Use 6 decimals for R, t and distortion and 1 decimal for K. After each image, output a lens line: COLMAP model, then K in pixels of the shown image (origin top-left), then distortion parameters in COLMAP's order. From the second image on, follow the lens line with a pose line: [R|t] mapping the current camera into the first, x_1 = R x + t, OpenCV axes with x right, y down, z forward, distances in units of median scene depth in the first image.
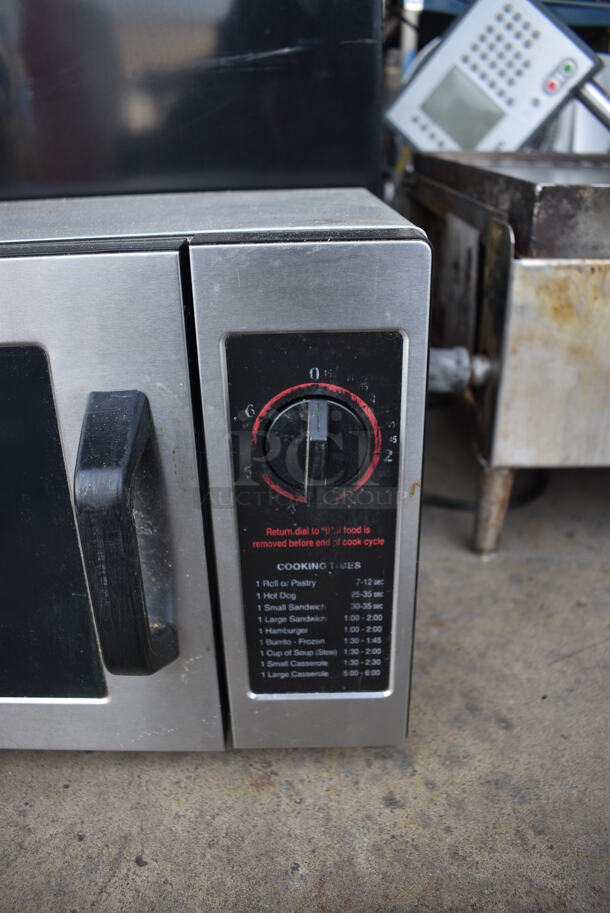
lens RADIAL K [[696.2, 0, 301.4], [0, 696.2, 460.3], [0, 0, 1]] dist [-0.107939, 0.023648]
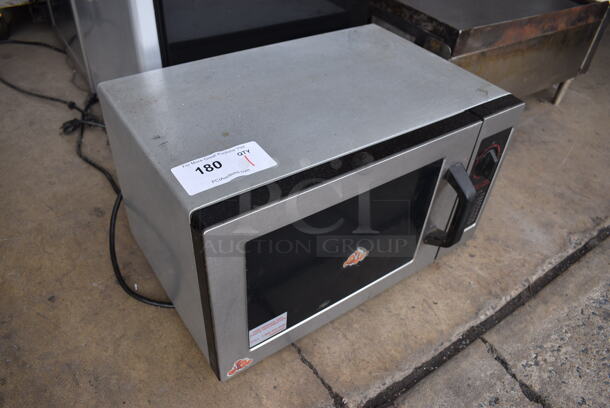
lens RADIAL K [[465.1, 0, 300.4], [0, 465.1, 205.6], [0, 0, 1]] dist [-0.107939, 0.023648]
pose [[0.818336, -0.325939, 0.473381, -1.542348], [0.174260, 0.925582, 0.336052, -0.607916], [-0.547685, -0.192512, 0.814236, -0.281448]]
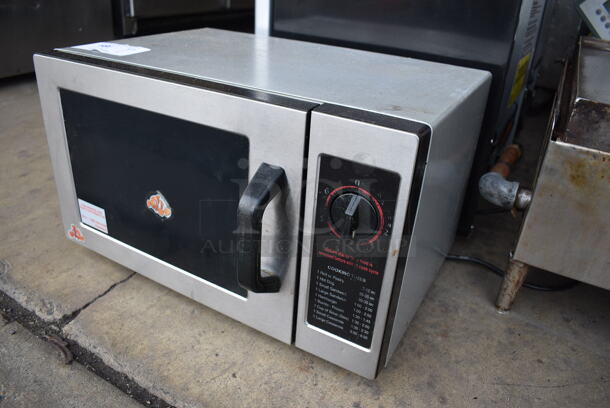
lens RADIAL K [[465.1, 0, 305.5], [0, 465.1, 203.7], [0, 0, 1]] dist [-0.107939, 0.023648]
pose [[0.868972, 0.294767, -0.397492, 0.363755], [-0.278070, 0.955288, 0.100512, -0.130740], [0.409347, 0.023188, 0.912084, -0.247069]]
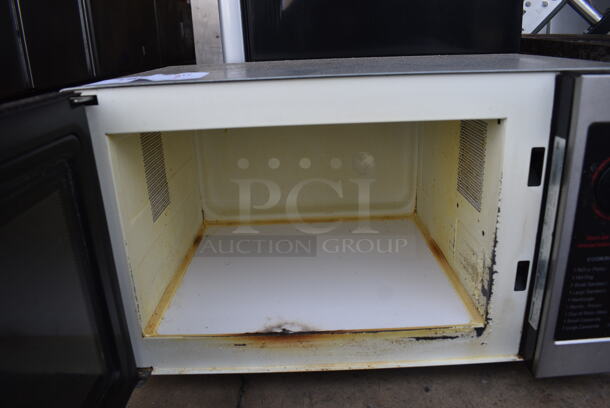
lens RADIAL K [[465.1, 0, 302.2], [0, 465.1, 201.7], [0, 0, 1]] dist [-0.107939, 0.023648]
pose [[0.999821, -0.018515, -0.003879, -0.687357], [0.018086, 0.995702, -0.090837, 0.090889], [0.005544, 0.090750, 0.995858, -0.118139]]
